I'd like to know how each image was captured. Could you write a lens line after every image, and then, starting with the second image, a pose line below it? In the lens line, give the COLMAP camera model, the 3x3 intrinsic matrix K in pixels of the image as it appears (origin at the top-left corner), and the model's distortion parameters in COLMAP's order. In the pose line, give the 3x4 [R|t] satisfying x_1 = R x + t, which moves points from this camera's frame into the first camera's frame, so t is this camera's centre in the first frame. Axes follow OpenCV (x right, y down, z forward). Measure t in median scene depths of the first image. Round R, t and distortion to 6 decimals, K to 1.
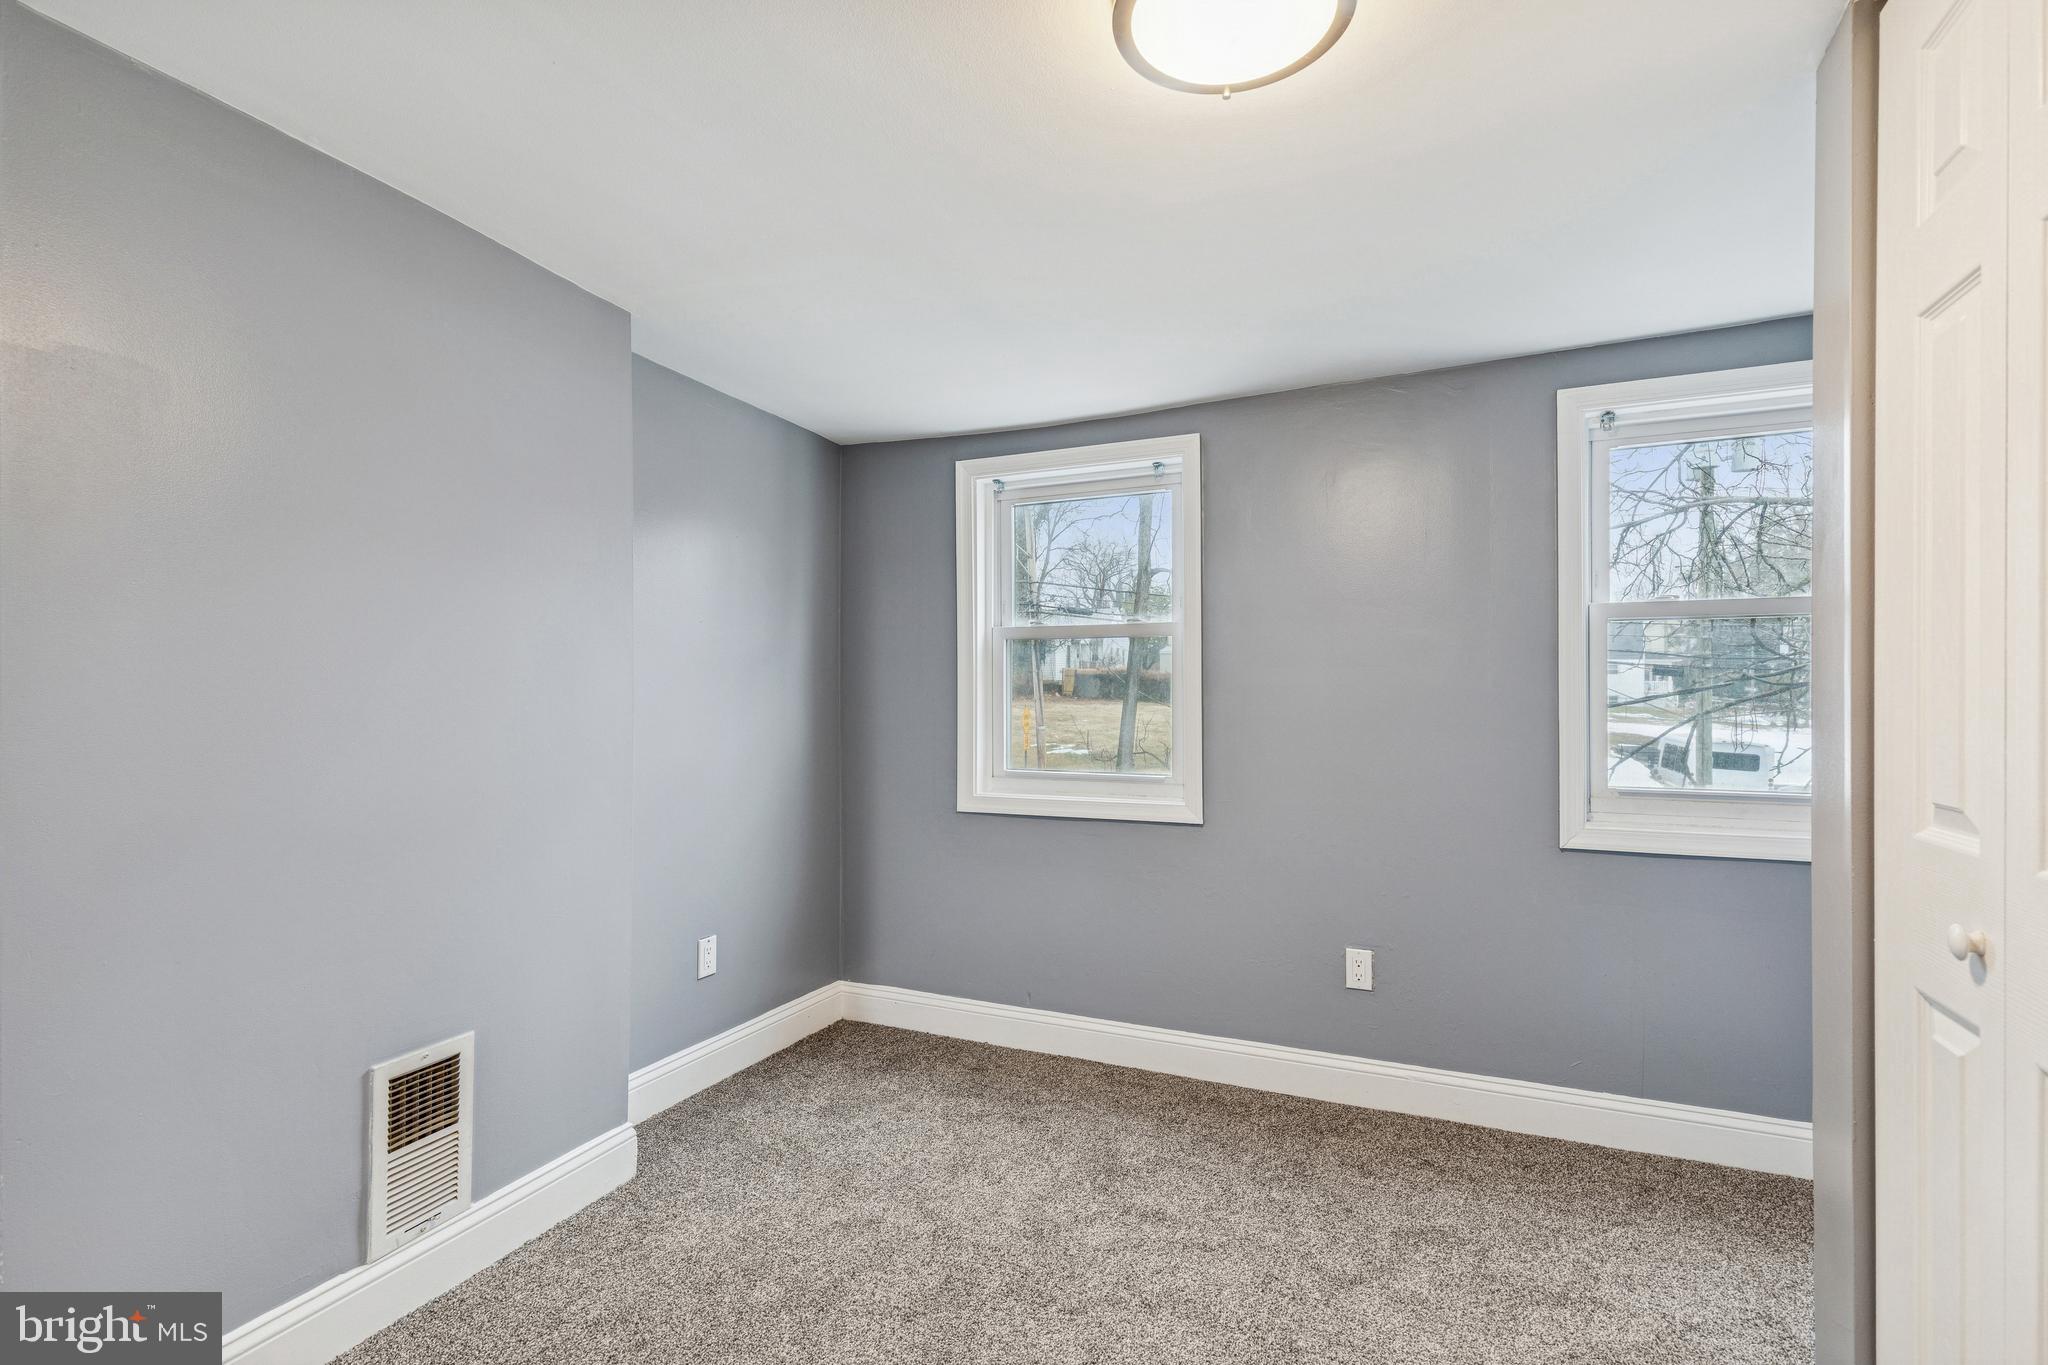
lens RADIAL K [[930.2, 0, 1036.9], [0, 930.2, 692.1], [0, 0, 1]] dist [0.014073, -0.003405]
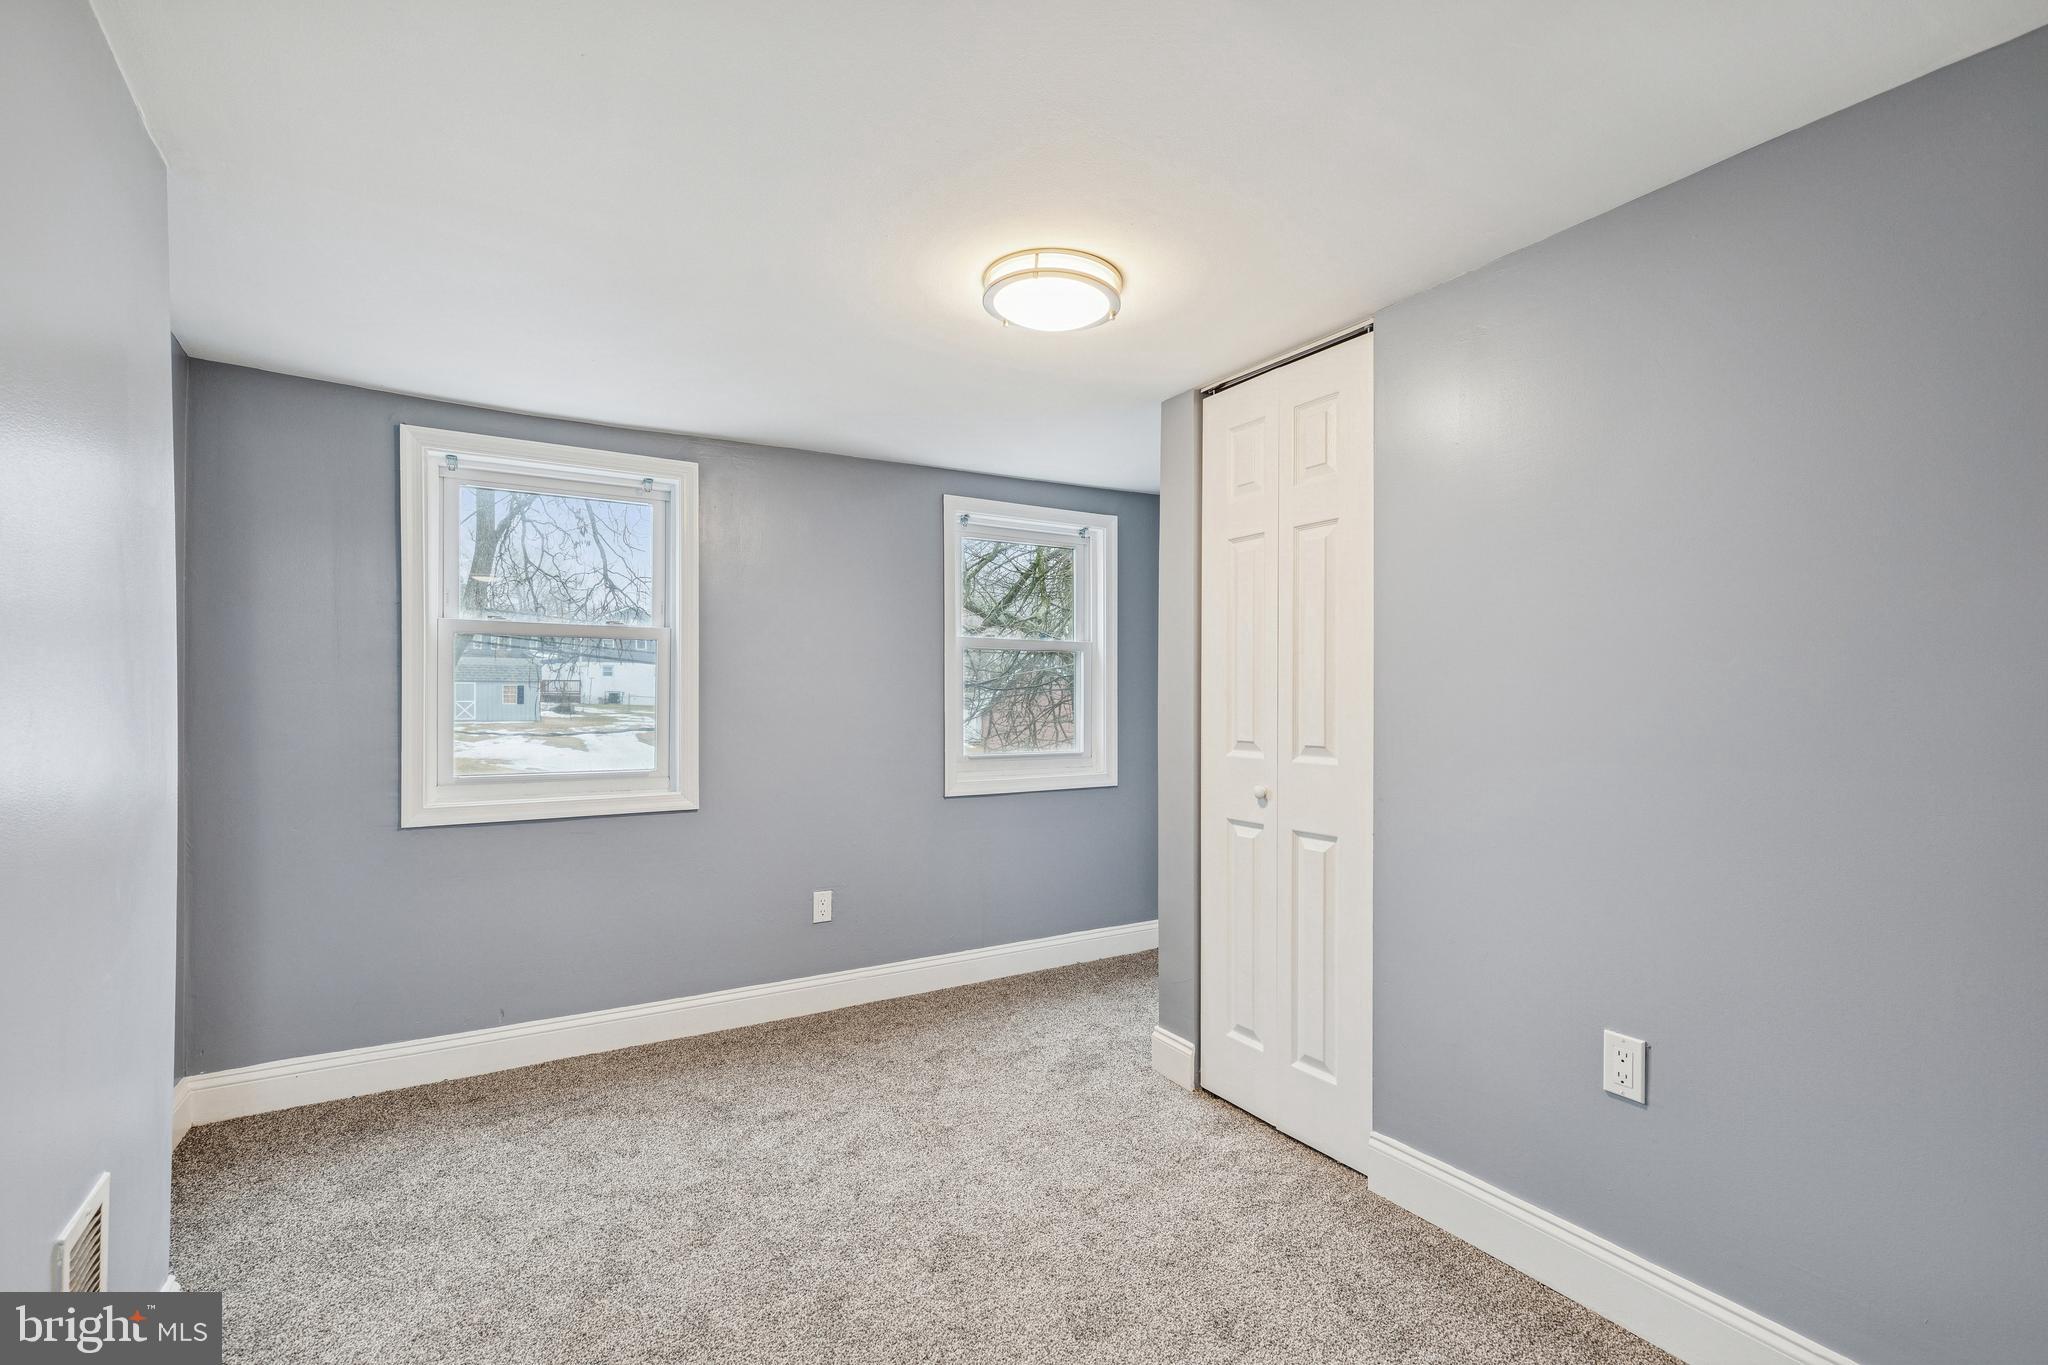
lens RADIAL K [[930.2, 0, 1038.2], [0, 930.2, 698.0], [0, 0, 1]] dist [0.014073, -0.003405]
pose [[0.566942, 0.001171, 0.823757, -0.551917], [-0.006331, 0.999976, 0.002935, 0.000694], [-0.823734, -0.006879, 0.566935, 0.019867]]
